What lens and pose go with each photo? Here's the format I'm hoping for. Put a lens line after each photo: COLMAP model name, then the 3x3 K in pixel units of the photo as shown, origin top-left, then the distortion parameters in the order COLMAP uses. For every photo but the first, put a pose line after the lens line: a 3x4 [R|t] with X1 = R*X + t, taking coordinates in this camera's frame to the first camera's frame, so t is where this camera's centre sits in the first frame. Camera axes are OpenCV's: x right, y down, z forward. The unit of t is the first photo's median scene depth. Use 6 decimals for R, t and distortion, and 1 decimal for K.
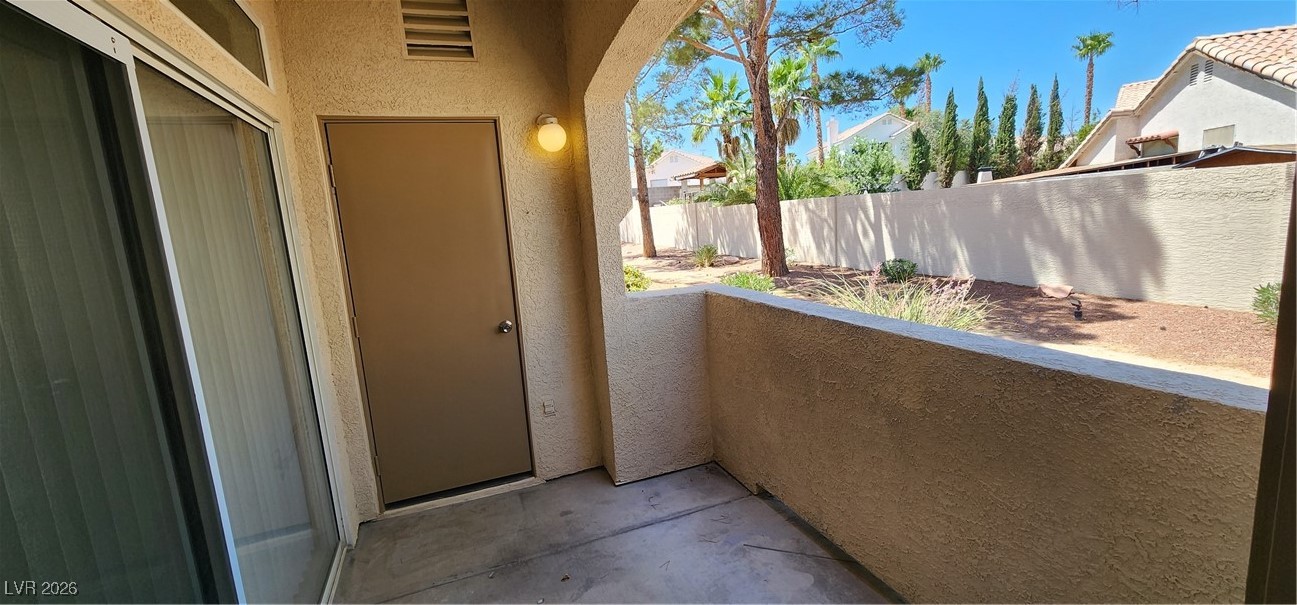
lens RADIAL K [[537.2, 0, 648.6], [0, 537.2, 302.8], [0, 0, 1]] dist [-0.002562, 0.000901]
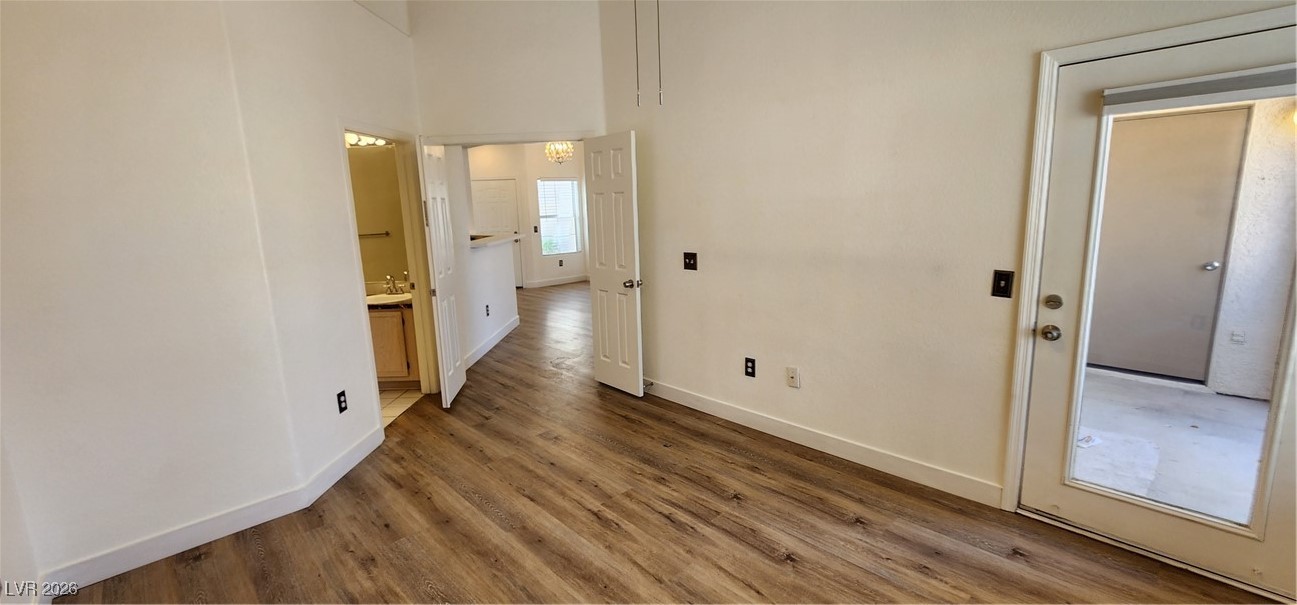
lens RADIAL K [[537.2, 0, 644.8], [0, 537.2, 296.4], [0, 0, 1]] dist [-0.002562, 0.000901]
pose [[0.381791, 0.221321, -0.897359, 0.404860], [-0.139378, 0.973590, 0.180823, 0.073977], [0.913679, 0.056036, 0.402555, -0.802719]]
